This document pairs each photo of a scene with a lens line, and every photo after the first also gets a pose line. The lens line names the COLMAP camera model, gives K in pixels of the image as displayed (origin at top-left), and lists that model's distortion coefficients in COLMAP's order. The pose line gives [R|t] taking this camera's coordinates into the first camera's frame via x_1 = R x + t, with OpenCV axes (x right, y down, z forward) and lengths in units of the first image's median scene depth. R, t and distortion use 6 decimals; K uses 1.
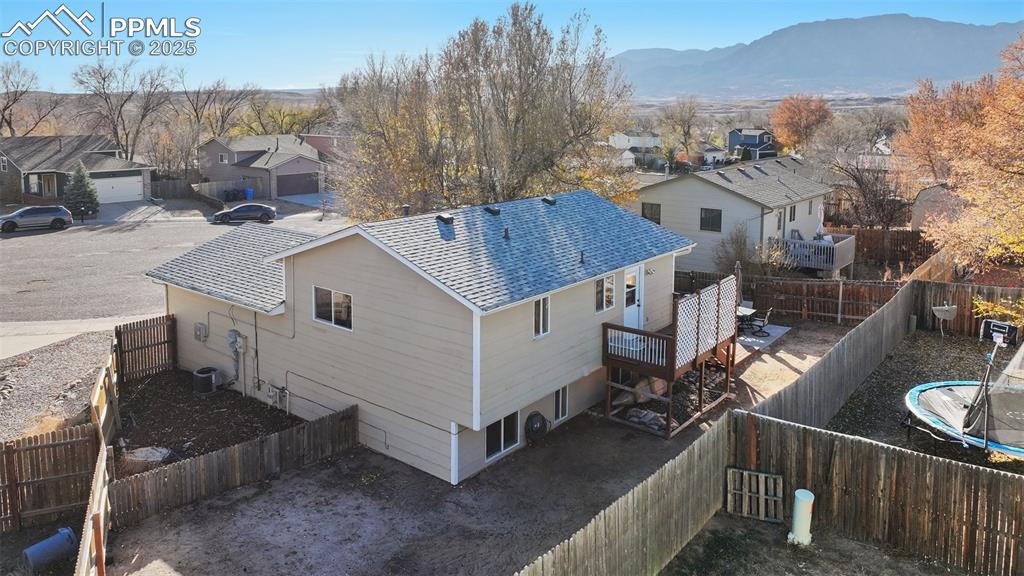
lens RADIAL K [[718.7, 0, 516.5], [0, 718.7, 285.7], [0, 0, 1]] dist [0.004808, 0.004430]
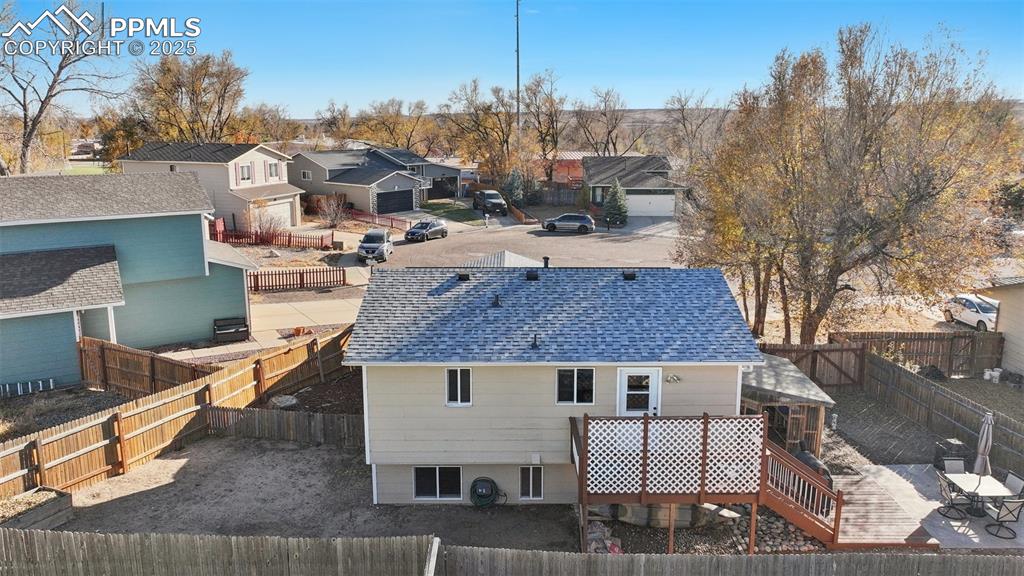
lens RADIAL K [[718.7, 0, 516.5], [0, 718.7, 285.7], [0, 0, 1]] dist [0.004808, 0.004430]
pose [[0.624330, 0.172012, -0.761987, 0.757393], [-0.184194, 0.980366, 0.070391, -0.164317], [0.759134, 0.096406, 0.643756, 0.341230]]
